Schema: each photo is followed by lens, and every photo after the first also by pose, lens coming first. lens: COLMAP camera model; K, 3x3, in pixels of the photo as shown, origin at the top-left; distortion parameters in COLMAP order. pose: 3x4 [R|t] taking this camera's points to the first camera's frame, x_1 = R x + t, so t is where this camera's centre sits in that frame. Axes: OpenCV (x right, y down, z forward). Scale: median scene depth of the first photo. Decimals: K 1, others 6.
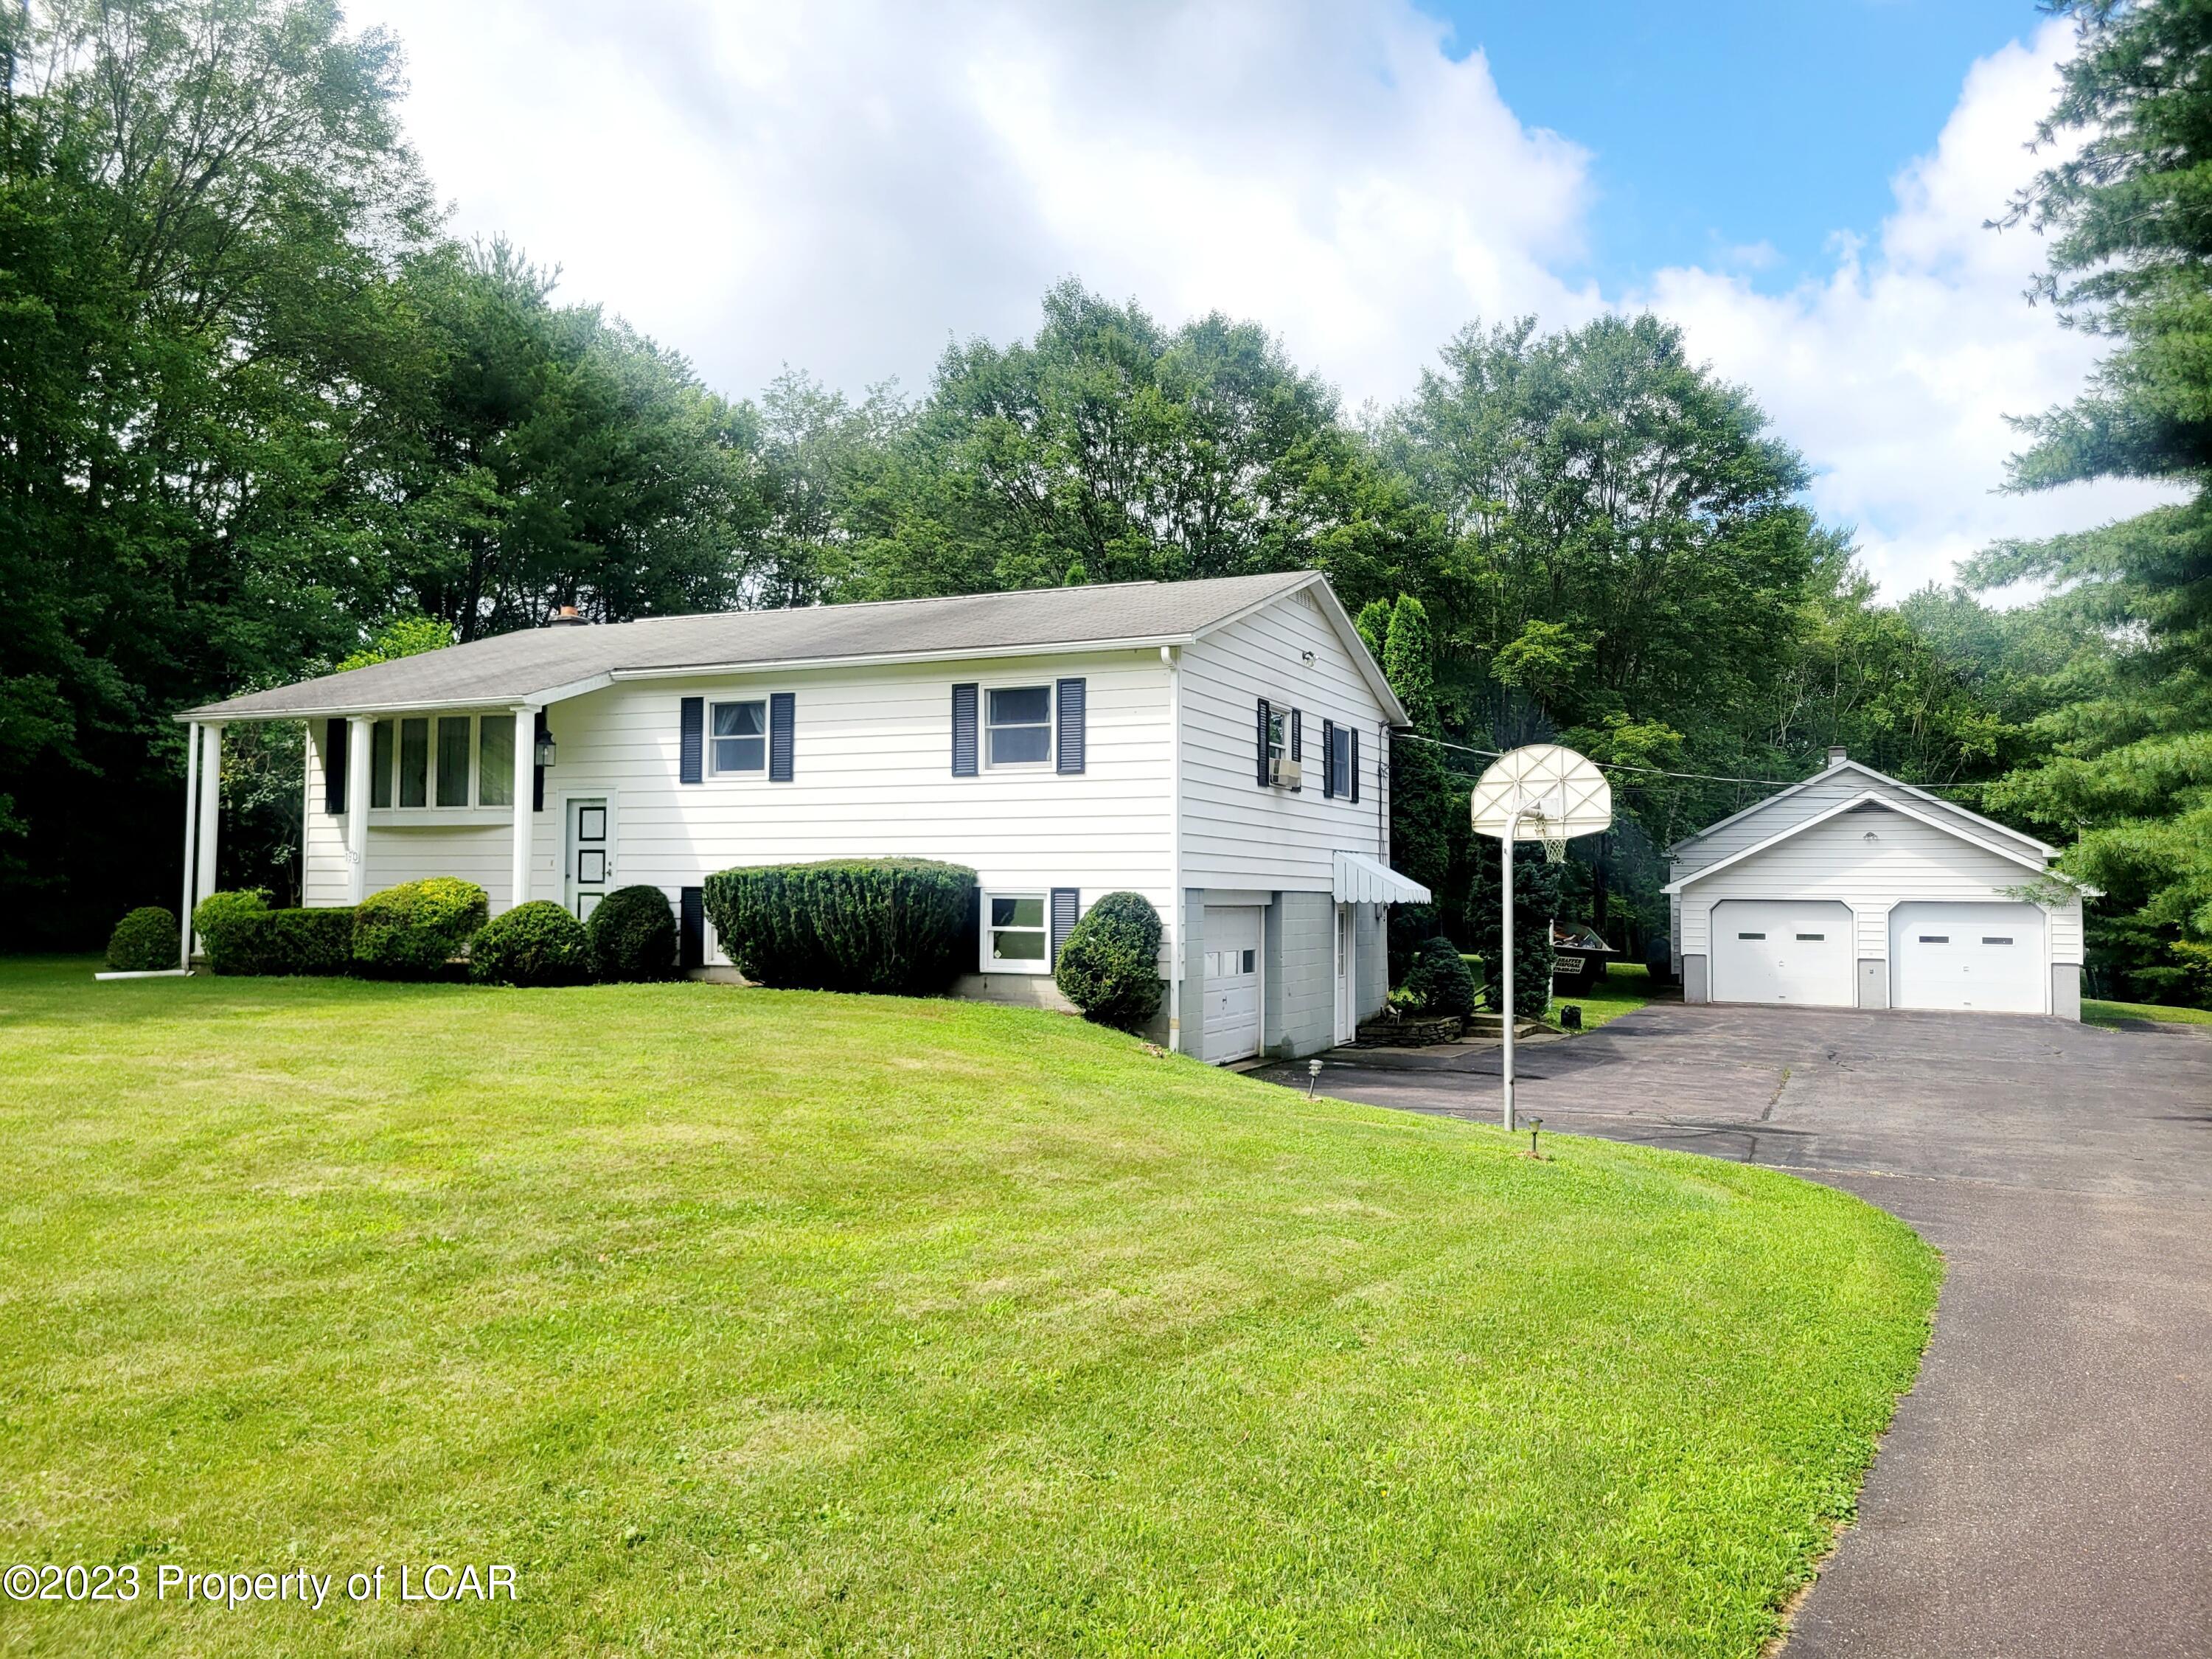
lens RADIAL K [[1647.7, 0, 1106.0], [0, 1647.7, 829.5], [0, 0, 1]] dist [0.031226, 0.000879]
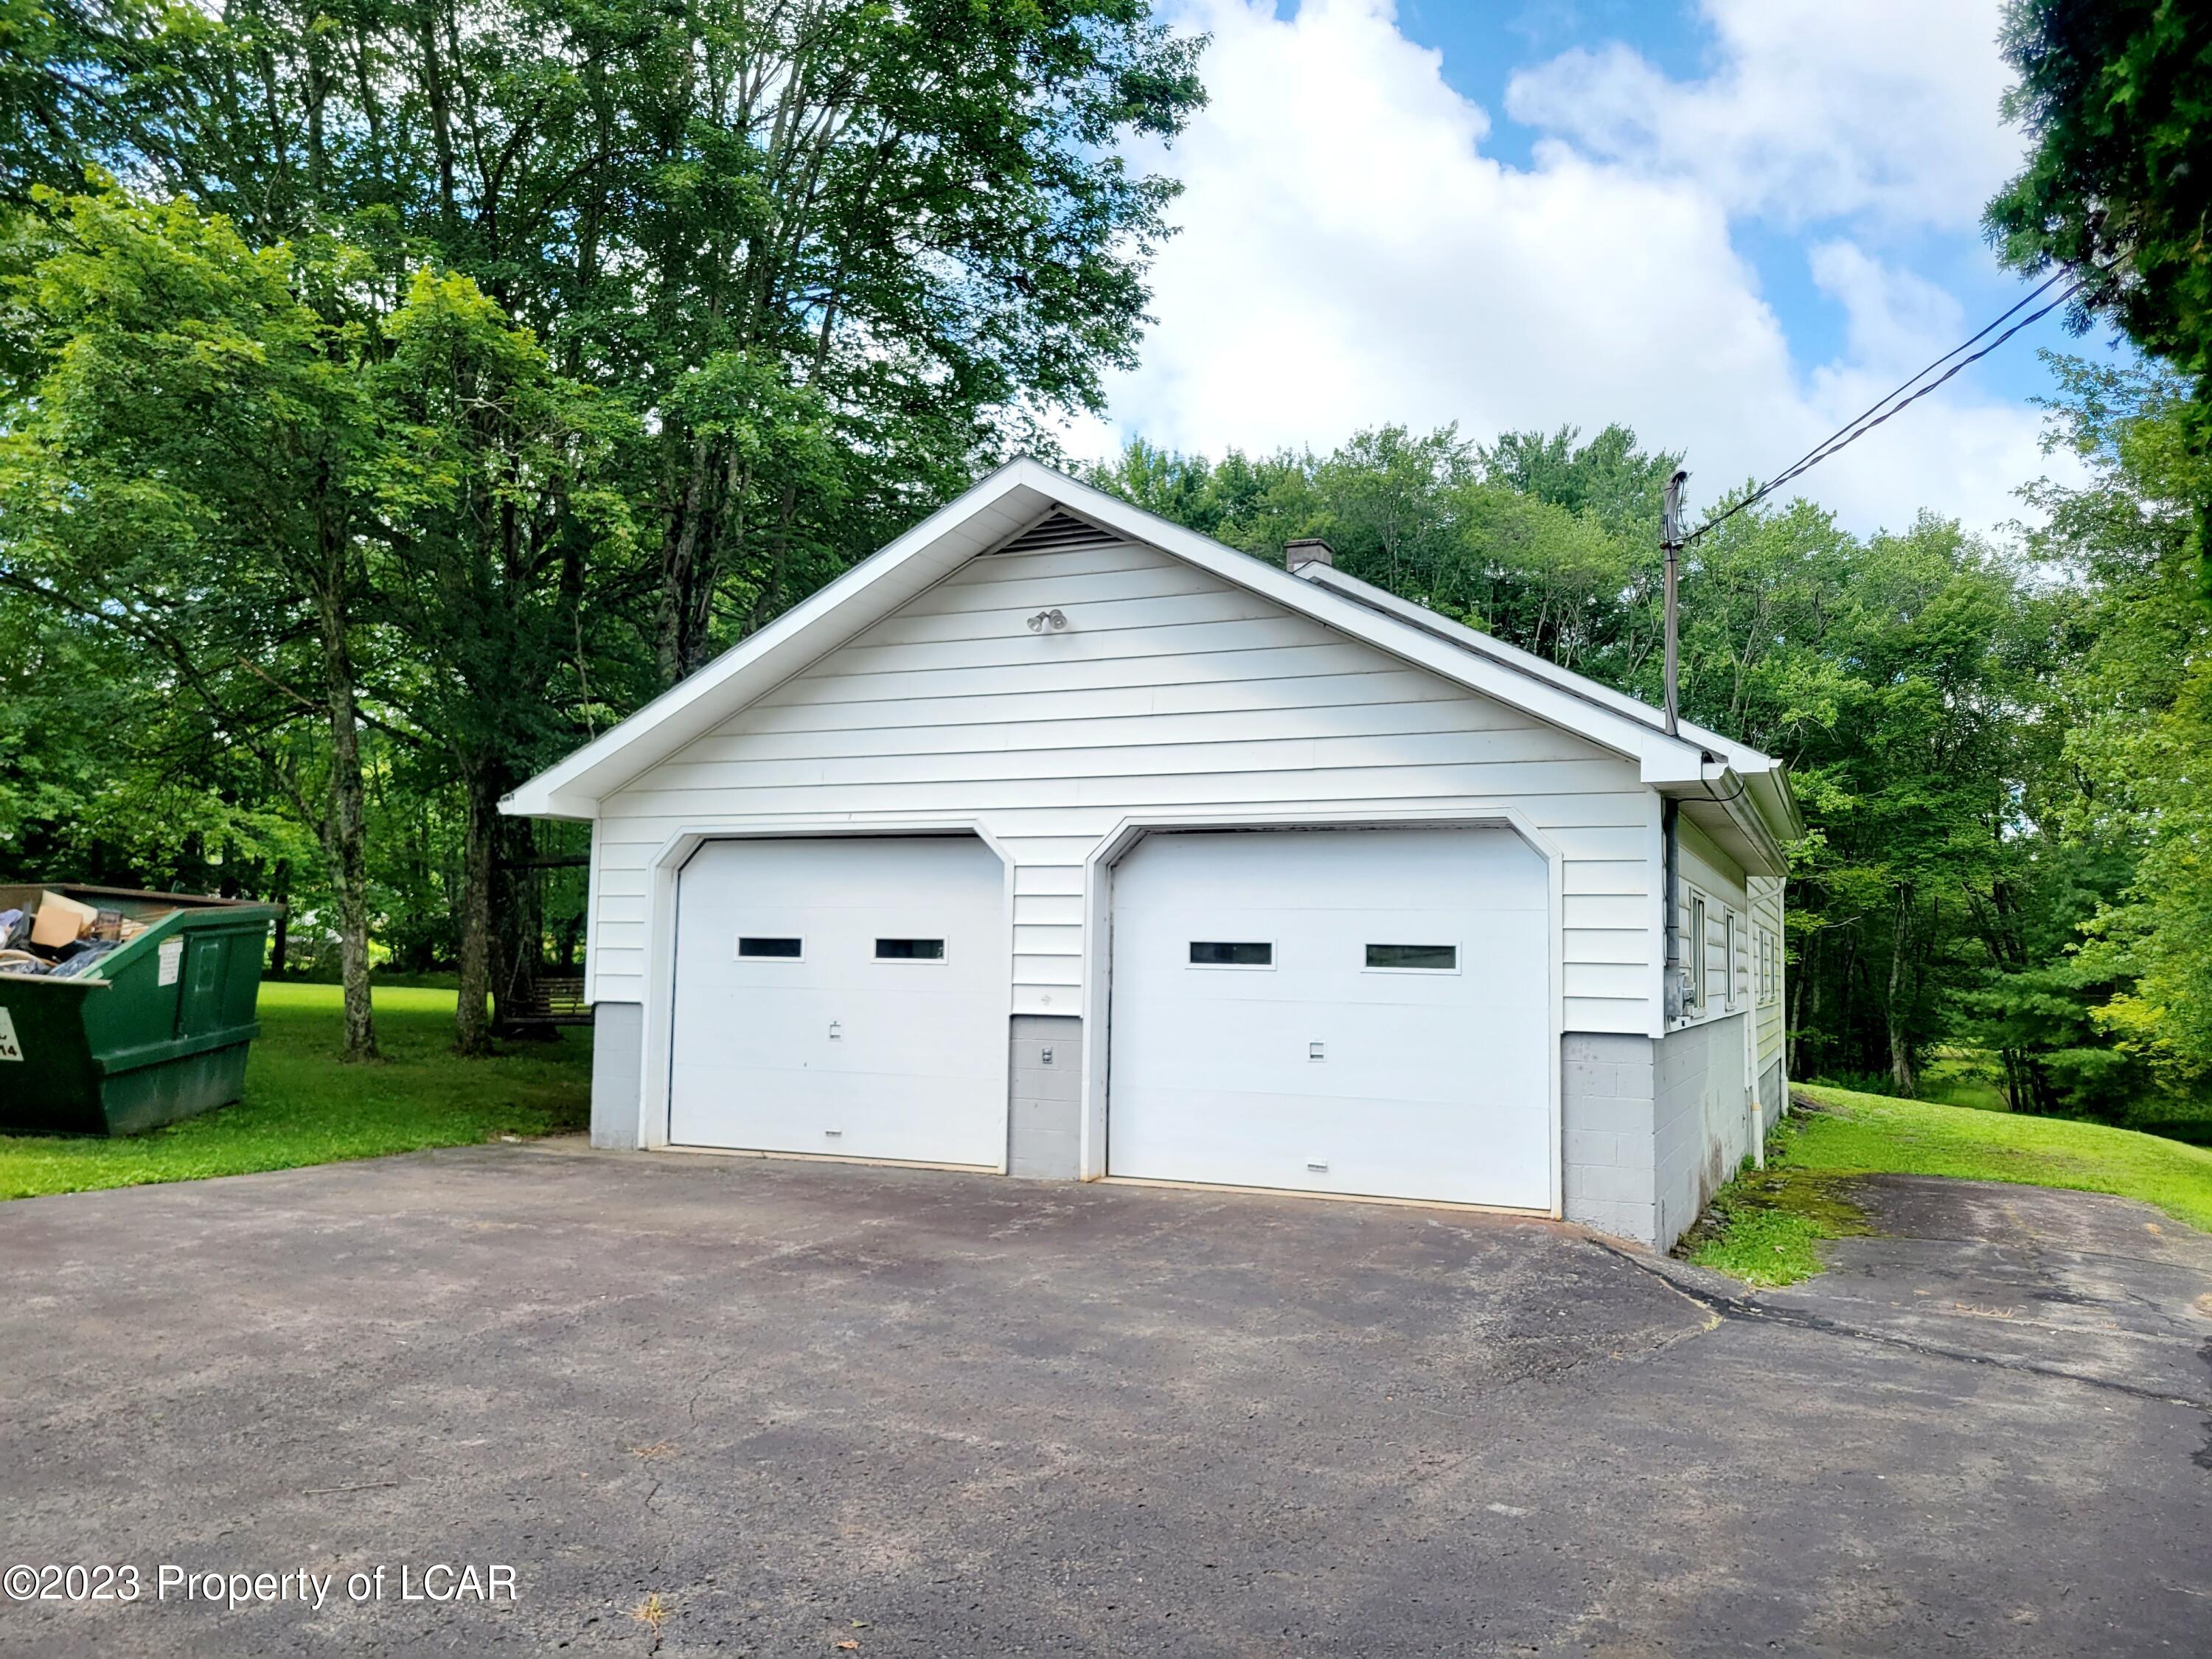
lens RADIAL K [[1647.7, 0, 1106.0], [0, 1647.7, 829.5], [0, 0, 1]] dist [0.031226, 0.000879]
pose [[0.999778, 0.011286, 0.017782, 0.362272], [-0.010514, 0.999022, -0.042936, 0.043883], [-0.018249, 0.042740, 0.998920, 0.539436]]
